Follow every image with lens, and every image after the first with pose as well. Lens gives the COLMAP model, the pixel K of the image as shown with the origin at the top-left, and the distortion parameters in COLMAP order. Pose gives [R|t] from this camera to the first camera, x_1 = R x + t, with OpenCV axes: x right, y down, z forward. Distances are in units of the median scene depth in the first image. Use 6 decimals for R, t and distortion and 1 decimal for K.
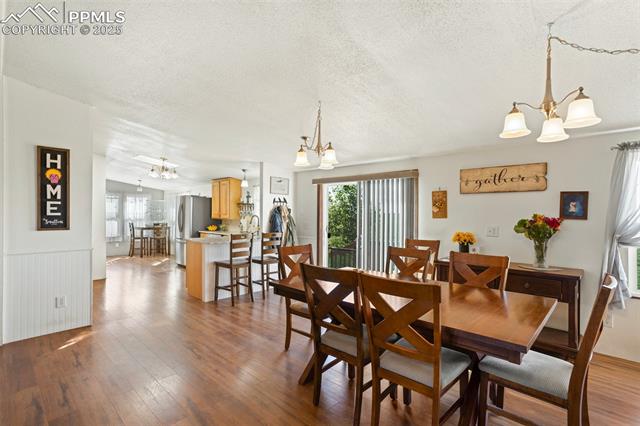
lens RADIAL K [[303.9, 0, 314.7], [0, 303.9, 218.4], [0, 0, 1]] dist [-0.003519, -0.000299]
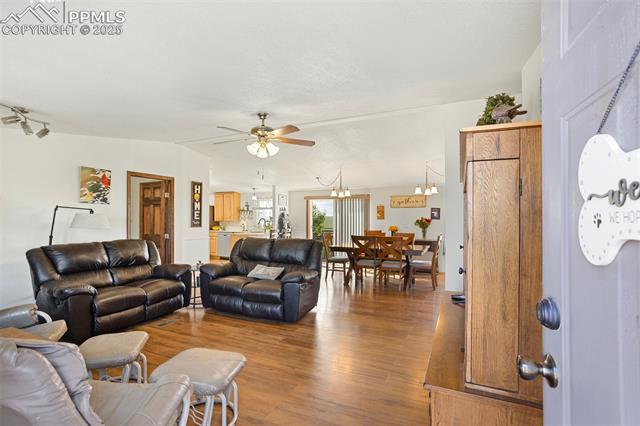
lens RADIAL K [[316.8, 0, 305.8], [0, 316.8, 215.7], [0, 0, 1]] dist [-0.001027, 0.000162]
pose [[0.955454, -0.002635, 0.295128, -0.791351], [0.008056, 0.999820, -0.017154, 0.007124], [-0.295030, 0.018767, 0.955304, -0.997327]]
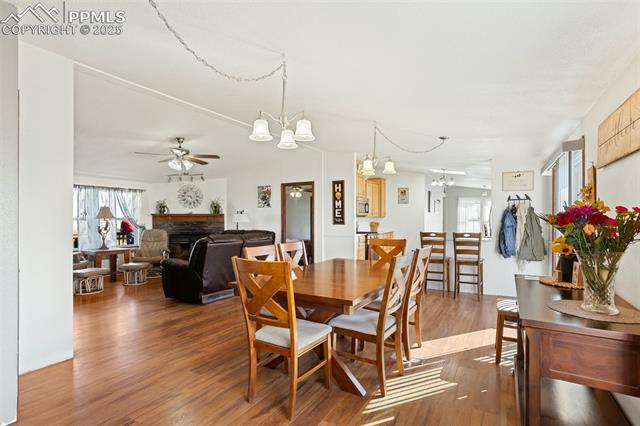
lens RADIAL K [[316.8, 0, 305.8], [0, 316.8, 215.7], [0, 0, 1]] dist [-0.001027, 0.000162]
pose [[0.220146, -0.011171, -0.975403, 1.005249], [-0.007801, 0.999882, -0.013212, 0.011177], [0.975436, 0.010518, 0.220033, 0.367490]]
